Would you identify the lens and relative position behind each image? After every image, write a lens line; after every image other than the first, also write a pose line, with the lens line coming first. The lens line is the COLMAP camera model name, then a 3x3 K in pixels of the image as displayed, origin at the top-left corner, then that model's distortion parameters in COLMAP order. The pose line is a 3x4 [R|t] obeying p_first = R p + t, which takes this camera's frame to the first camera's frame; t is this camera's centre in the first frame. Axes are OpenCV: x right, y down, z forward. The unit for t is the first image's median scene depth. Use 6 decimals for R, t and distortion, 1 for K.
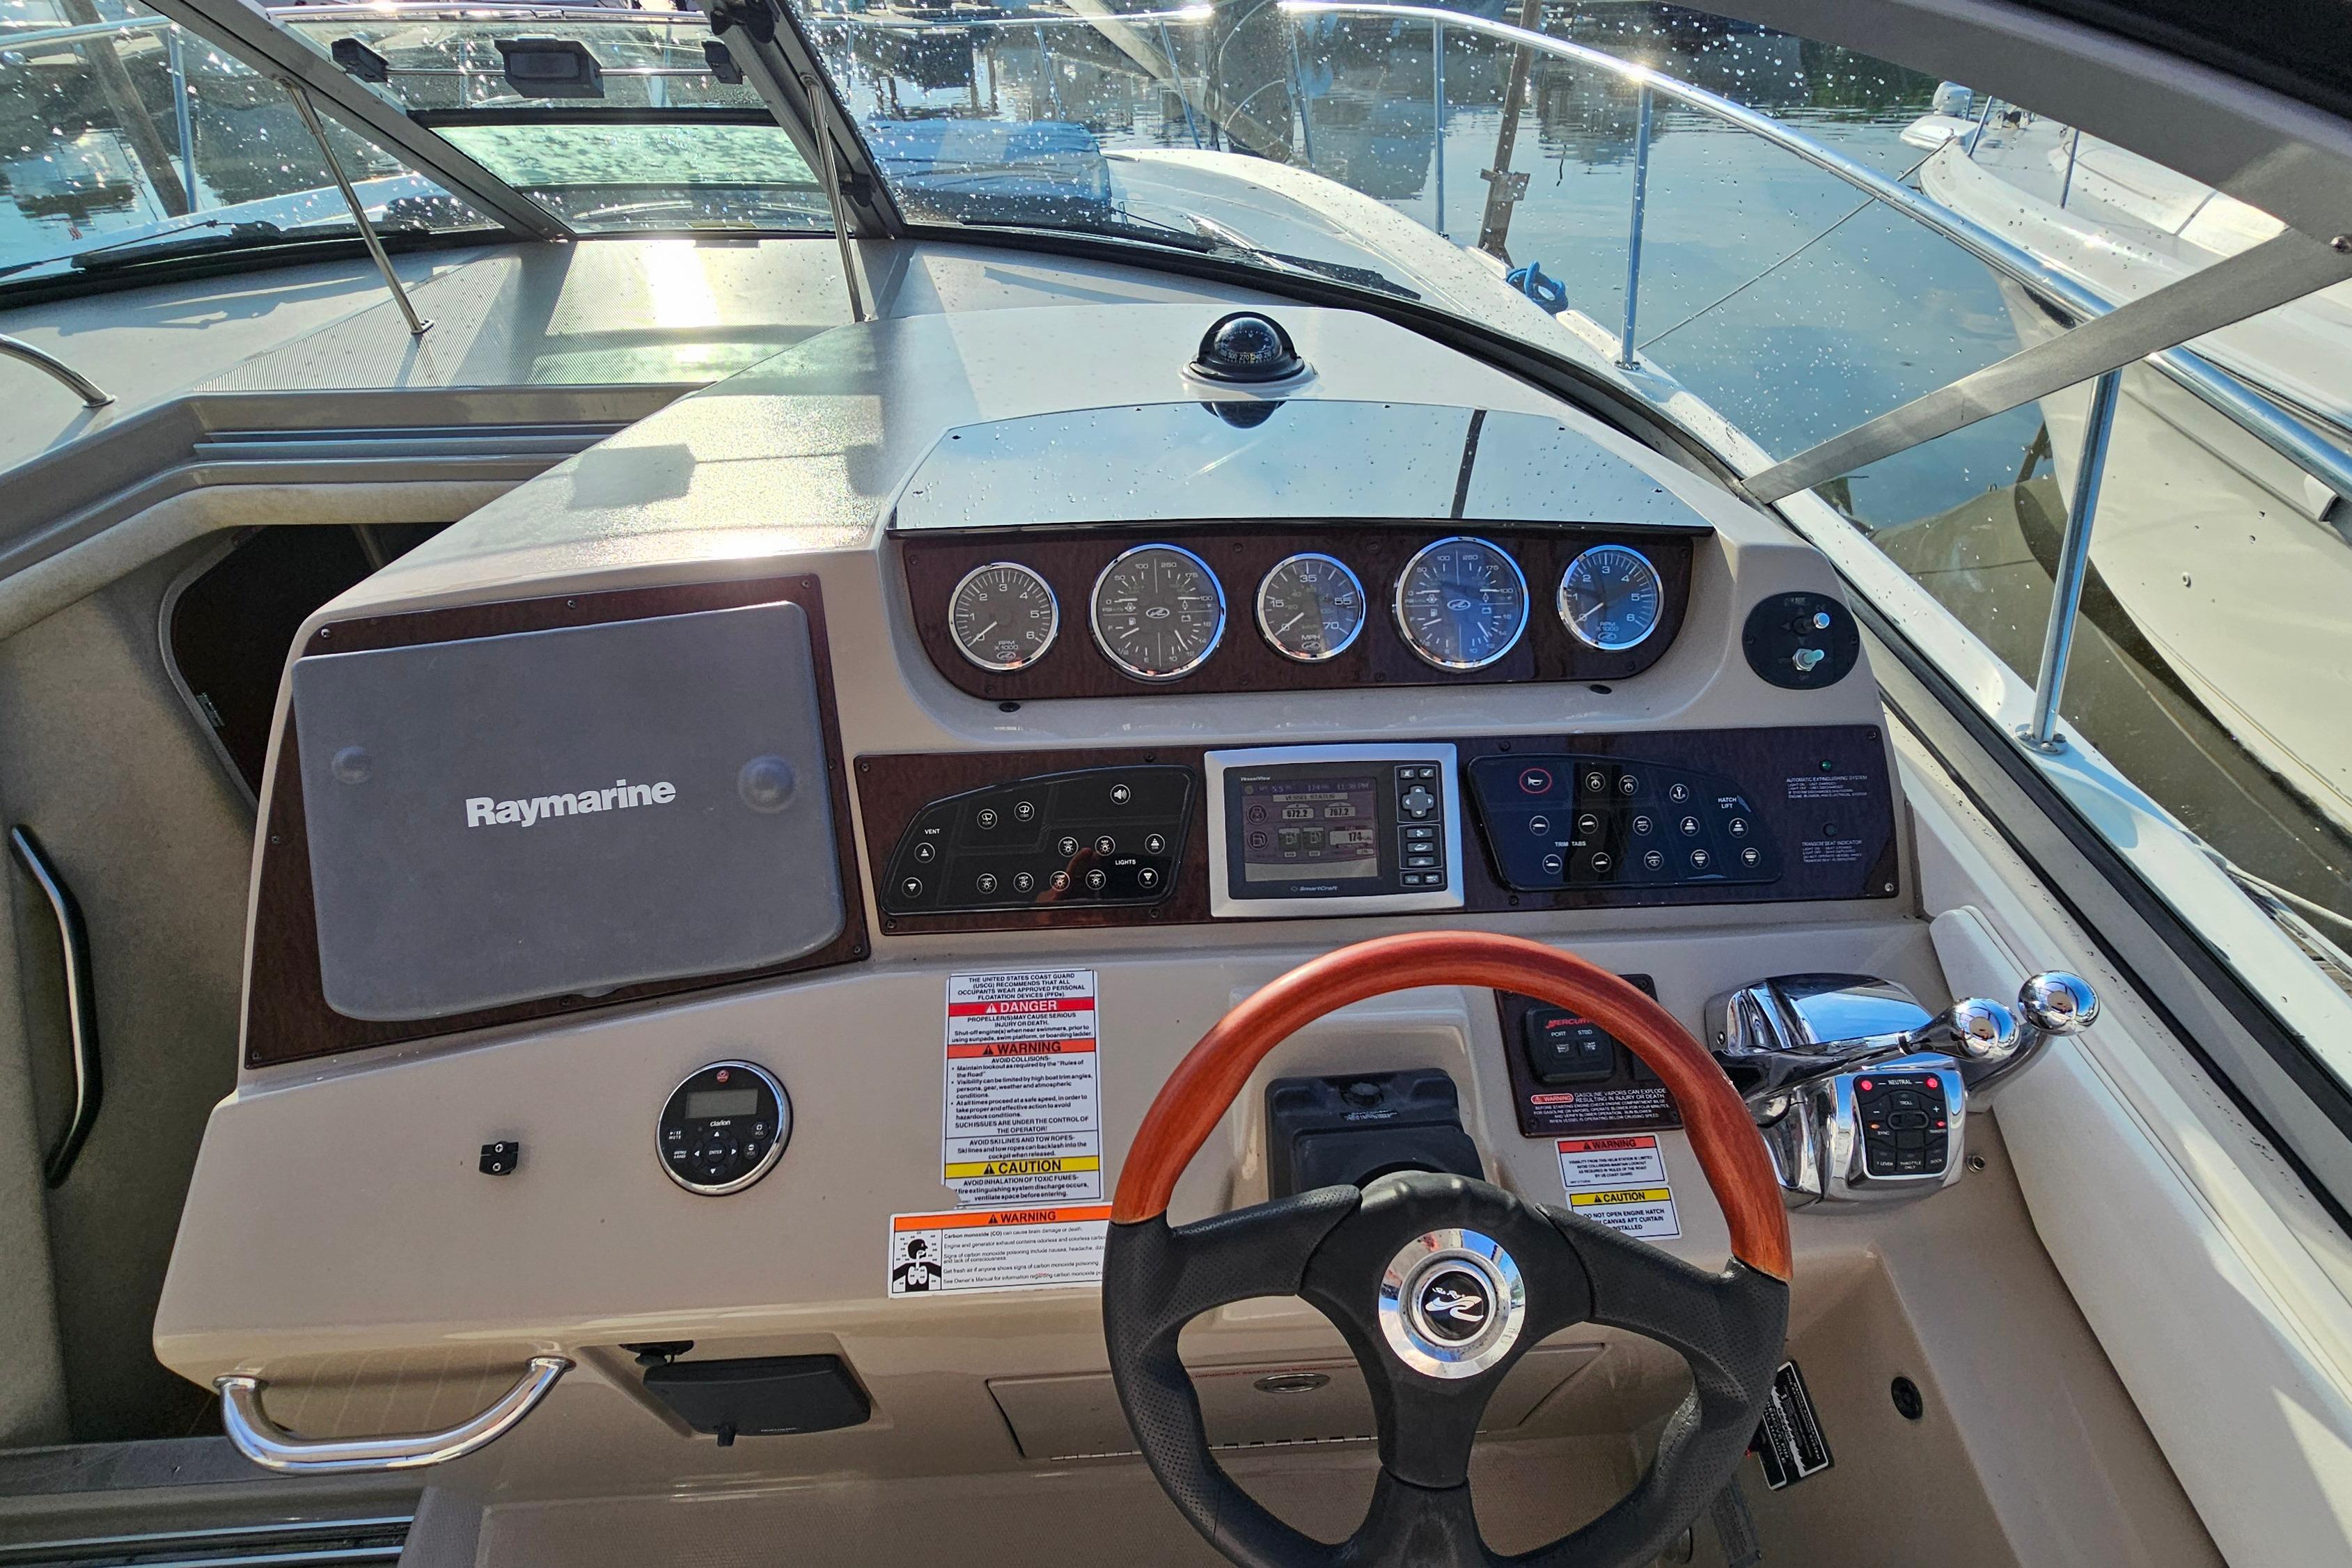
lens RADIAL K [[1150.1, 0, 1176.0], [0, 1150.1, 784.0], [0, 0, 1]] dist [-0.002195, -0.000619]
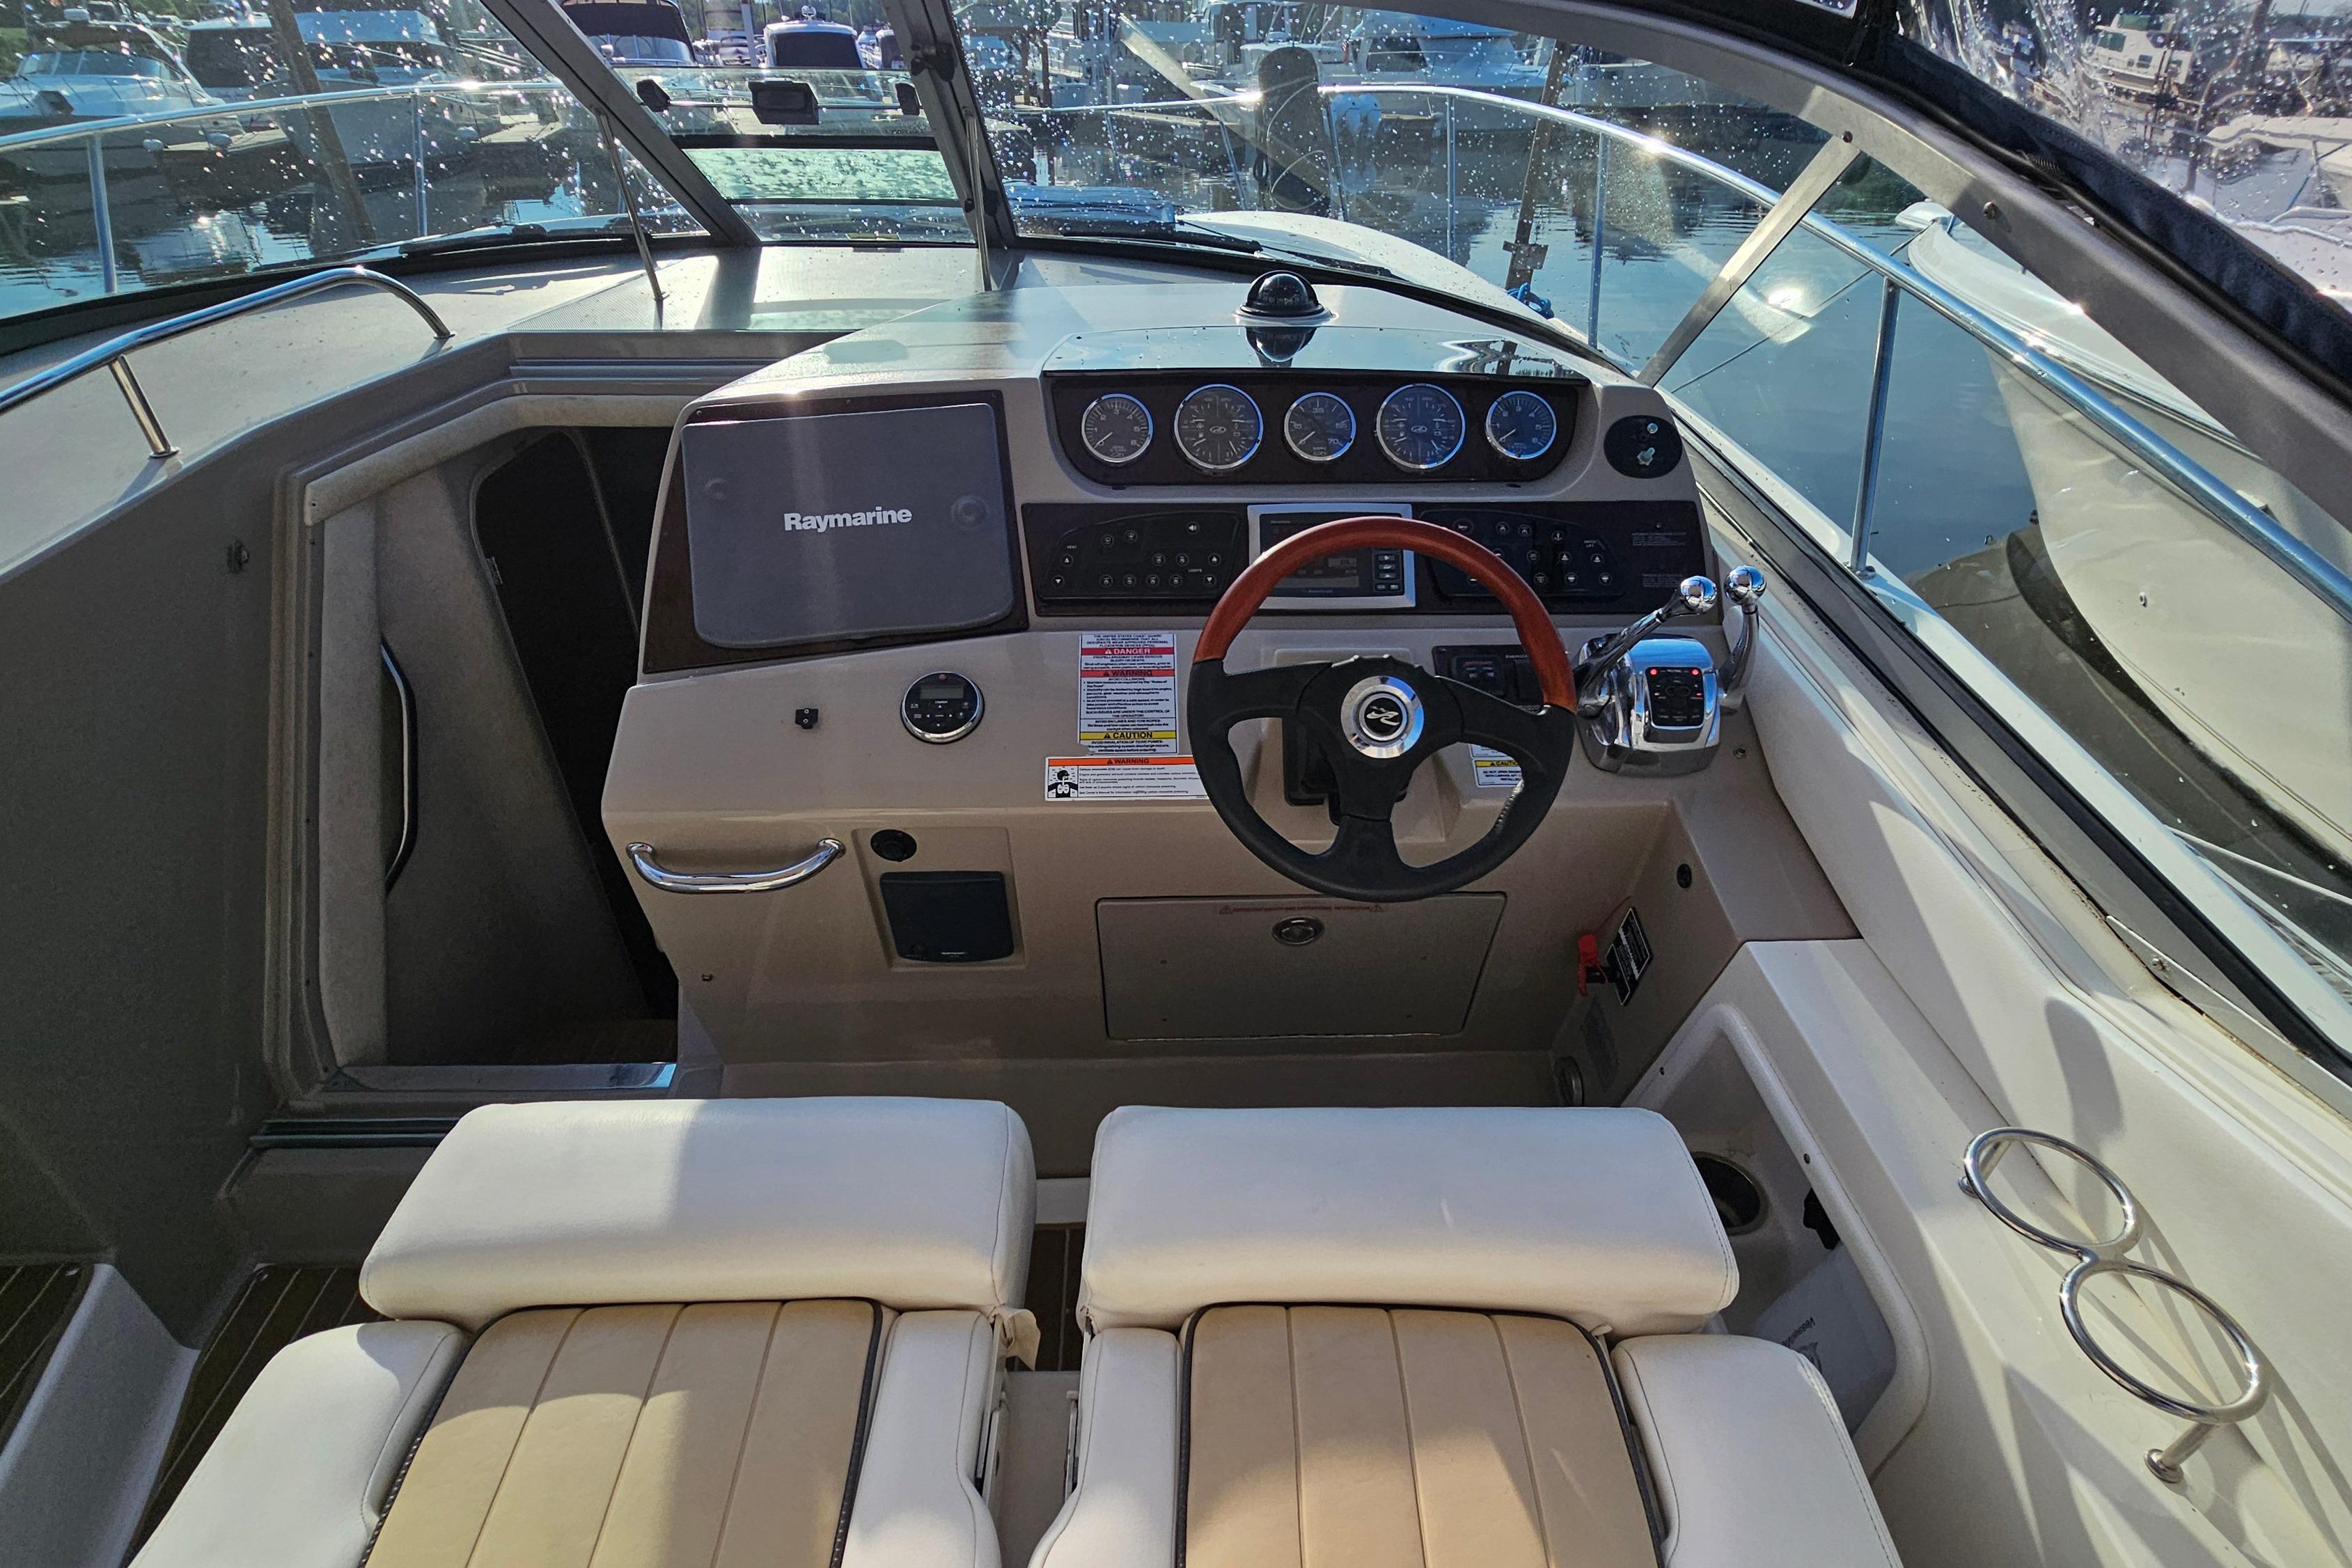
lens RADIAL K [[1146.3, 0, 1176.0], [0, 1146.3, 784.0], [0, 0, 1]] dist [0.003956, -0.005617]
pose [[0.999277, 0.022996, -0.030267, -0.014809], [-0.024884, 0.997669, -0.063541, 0.413858], [0.028735, 0.064248, 0.997520, -0.477881]]
